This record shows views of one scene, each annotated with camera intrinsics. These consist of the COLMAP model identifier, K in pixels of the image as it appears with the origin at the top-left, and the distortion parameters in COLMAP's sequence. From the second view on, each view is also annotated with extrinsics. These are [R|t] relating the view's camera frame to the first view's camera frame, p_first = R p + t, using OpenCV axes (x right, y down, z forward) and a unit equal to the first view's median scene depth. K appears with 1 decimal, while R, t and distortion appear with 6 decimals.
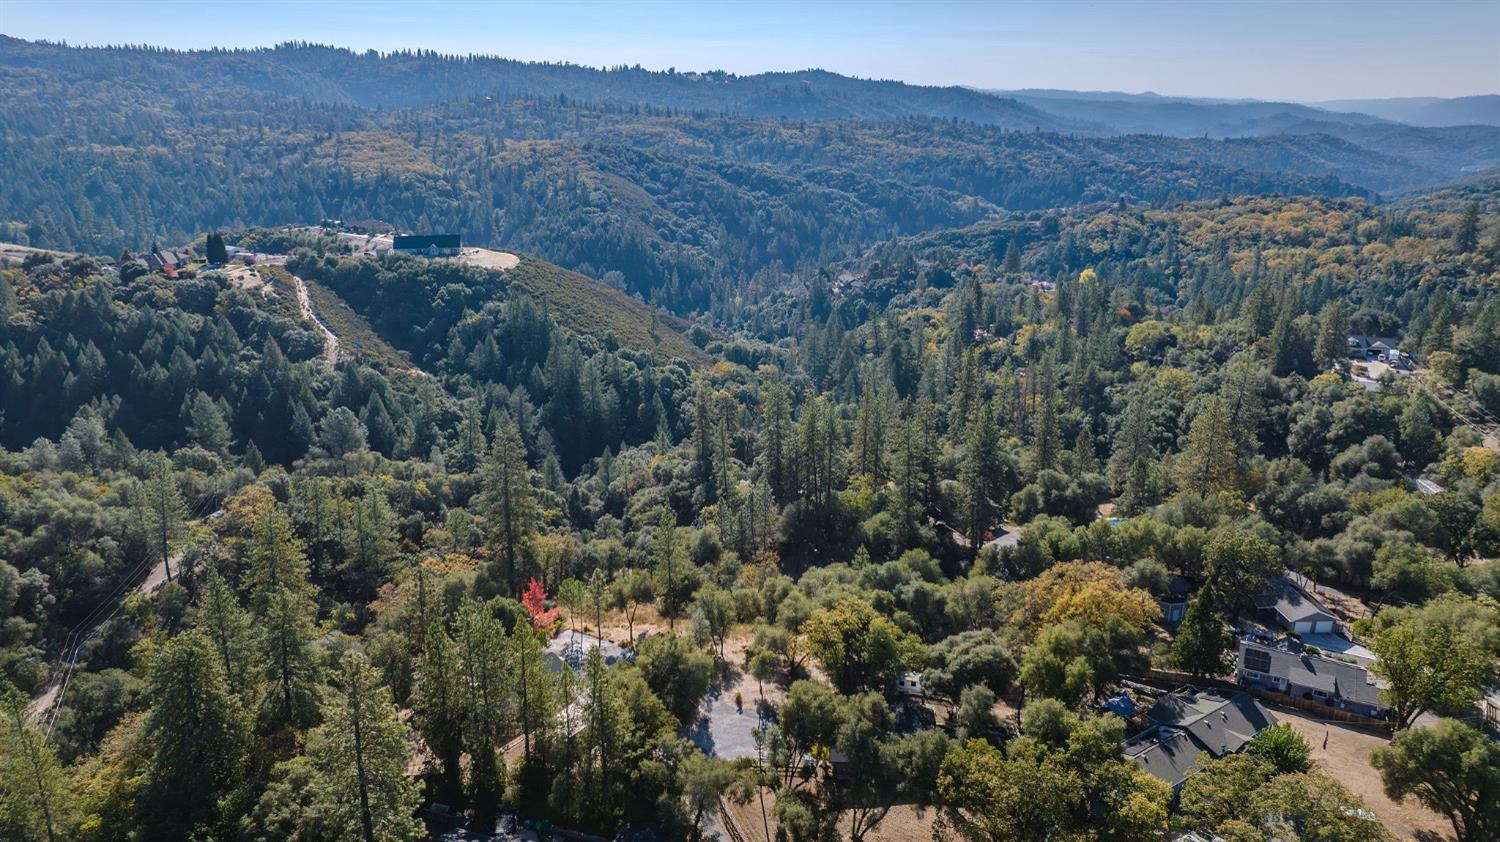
lens RADIAL K [[1069.8, 0, 760.0], [0, 1069.8, 425.1], [0, 0, 1]] dist [-0.040105, 0.038027]
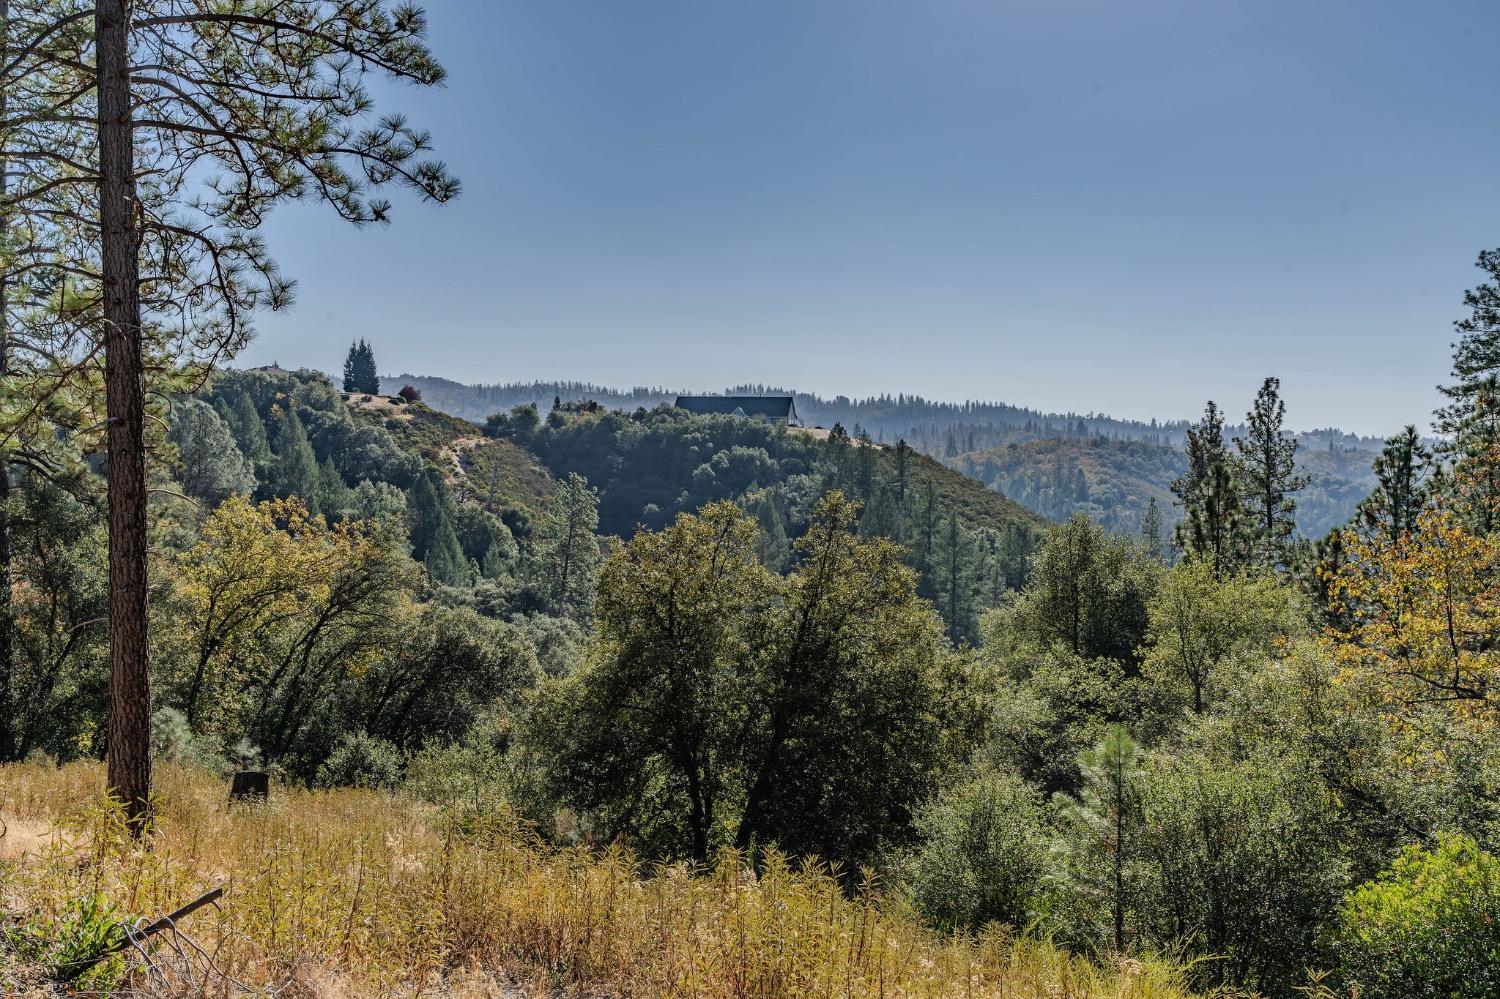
lens RADIAL K [[1473.6, 0, 726.5], [0, 1473.6, 489.8], [0, 0, 1]] dist [0.007972, 0.000000]
pose [[0.910648, 0.014706, -0.412922, -0.005580], [-0.138807, 0.952174, -0.272210, 0.103881], [0.389170, 0.305203, 0.869136, 0.506228]]
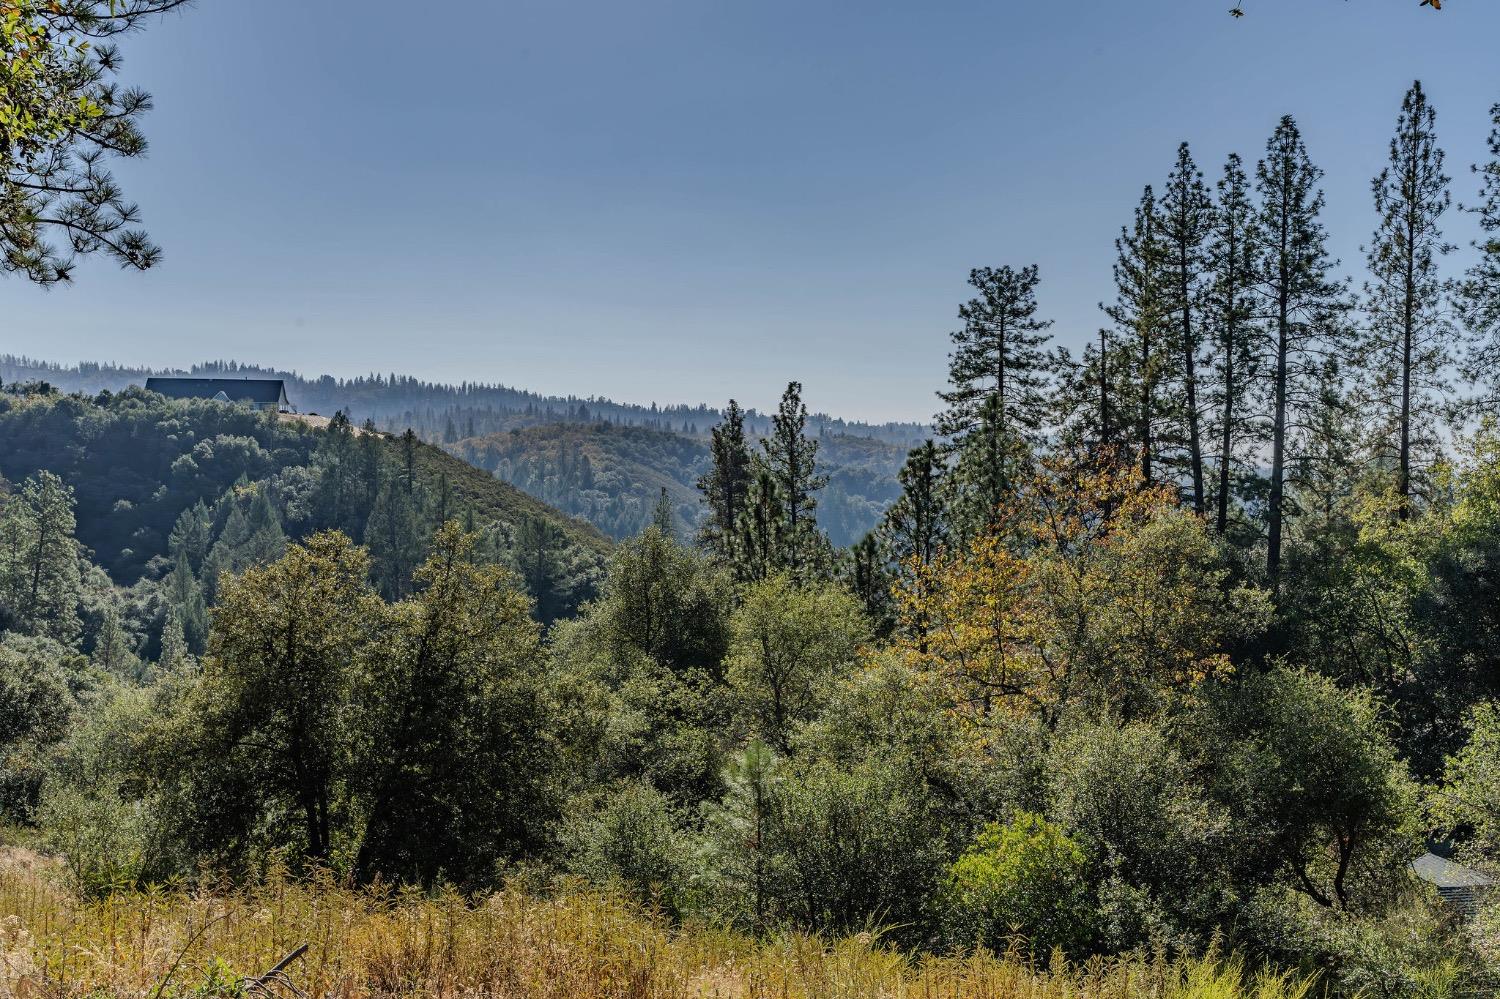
lens RADIAL K [[1556.4, 0, 746.3], [0, 1556.4, 500.3], [0, 0, 1]] dist [0.002101, 0.000000]
pose [[0.996443, 0.008749, -0.083819, -0.010561], [-0.032529, 0.957450, -0.286759, 0.104718], [0.077743, 0.288466, 0.954329, 0.494048]]
